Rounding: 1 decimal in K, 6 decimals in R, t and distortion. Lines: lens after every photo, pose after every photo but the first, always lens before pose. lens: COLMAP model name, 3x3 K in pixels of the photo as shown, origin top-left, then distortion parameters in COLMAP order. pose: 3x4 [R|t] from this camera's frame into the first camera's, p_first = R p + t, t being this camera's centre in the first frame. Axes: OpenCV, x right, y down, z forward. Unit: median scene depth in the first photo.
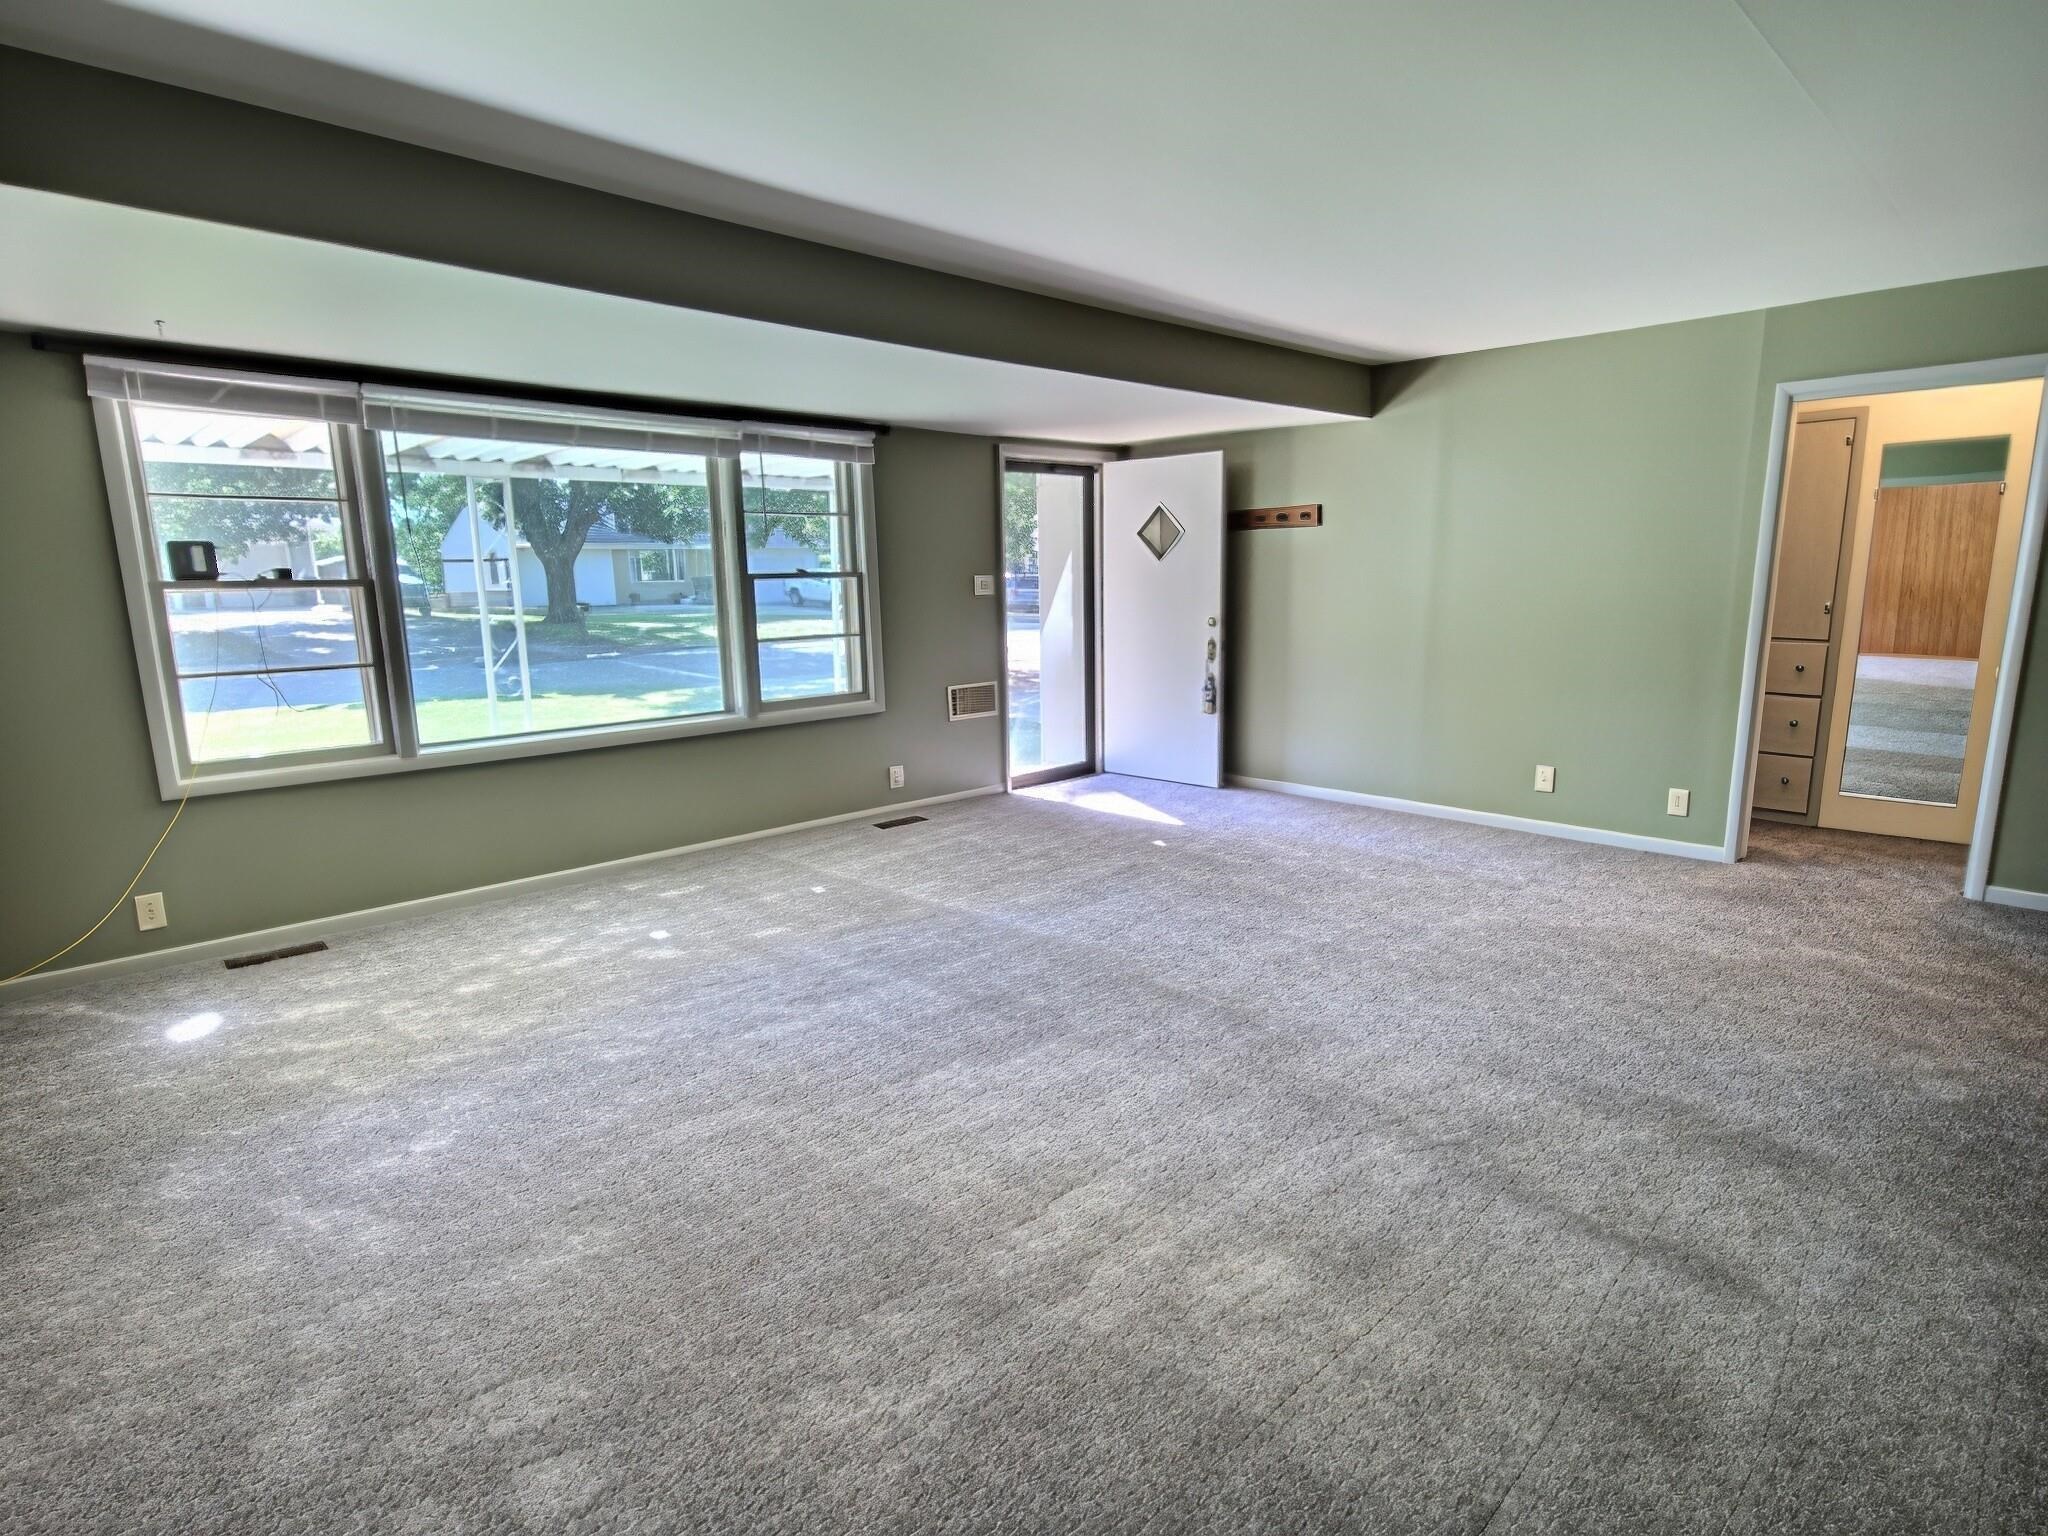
lens RADIAL K [[1085.2, 0, 1018.8], [0, 1085.2, 771.3], [0, 0, 1]] dist [-0.002214, 0.000073]
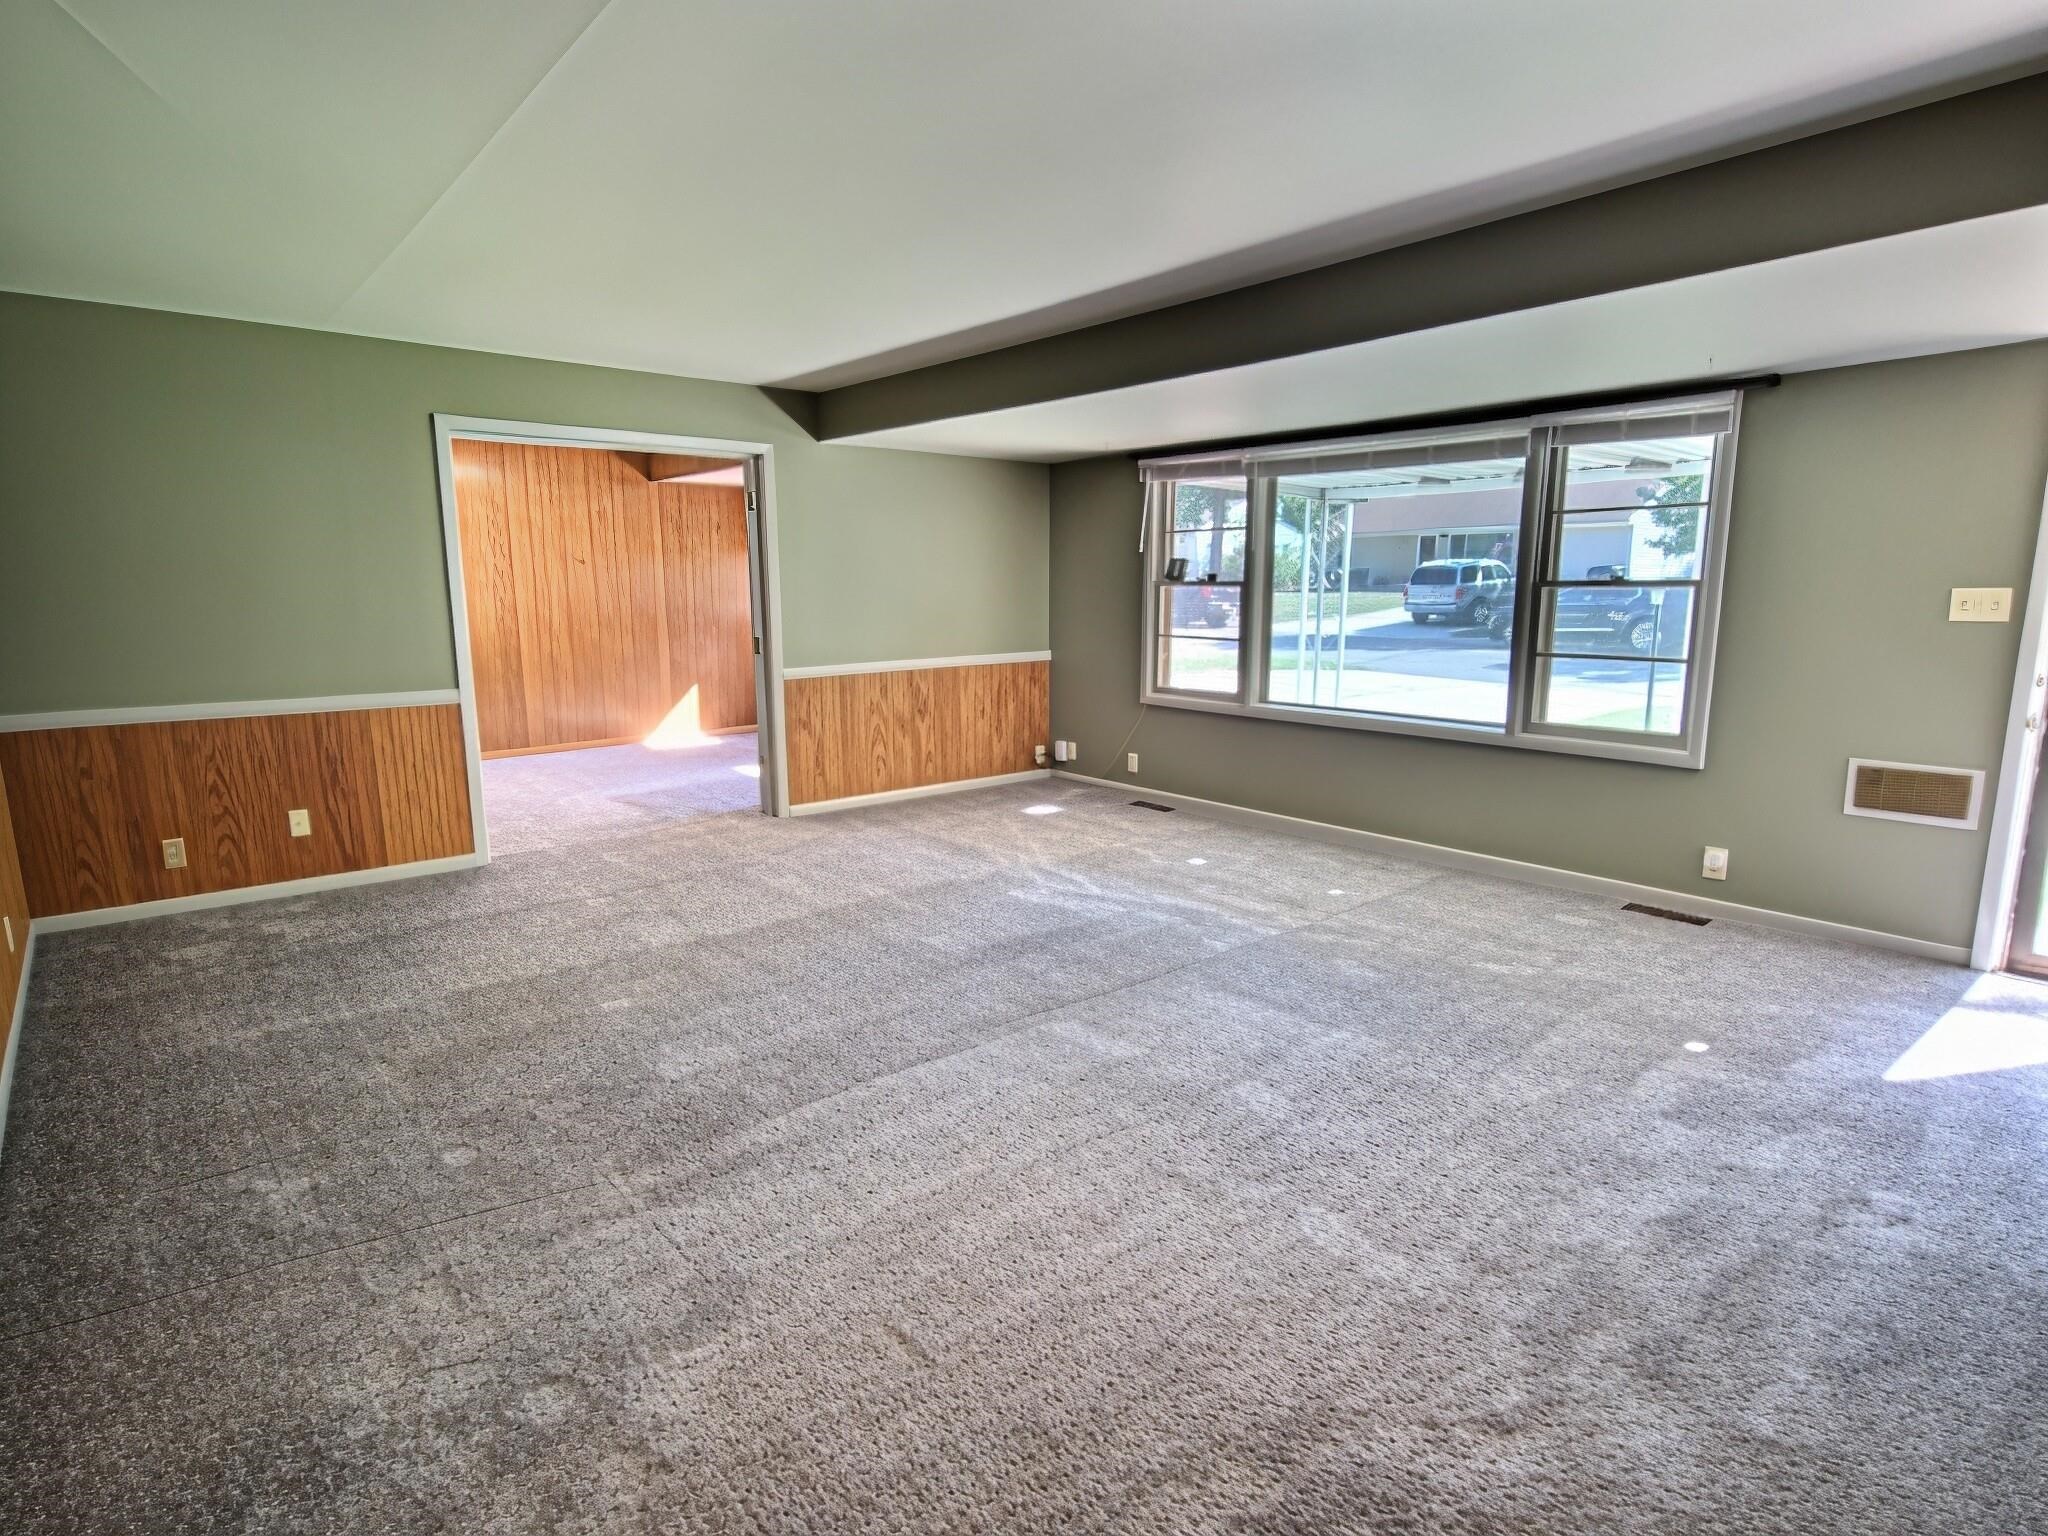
lens RADIAL K [[1085.2, 0, 1018.8], [0, 1085.2, 771.3], [0, 0, 1]] dist [-0.002214, 0.000073]
pose [[-0.085237, 0.191428, -0.977798, 0.701446], [-0.171241, 0.963953, 0.203645, -0.136350], [0.981535, 0.184798, -0.049384, 0.634976]]
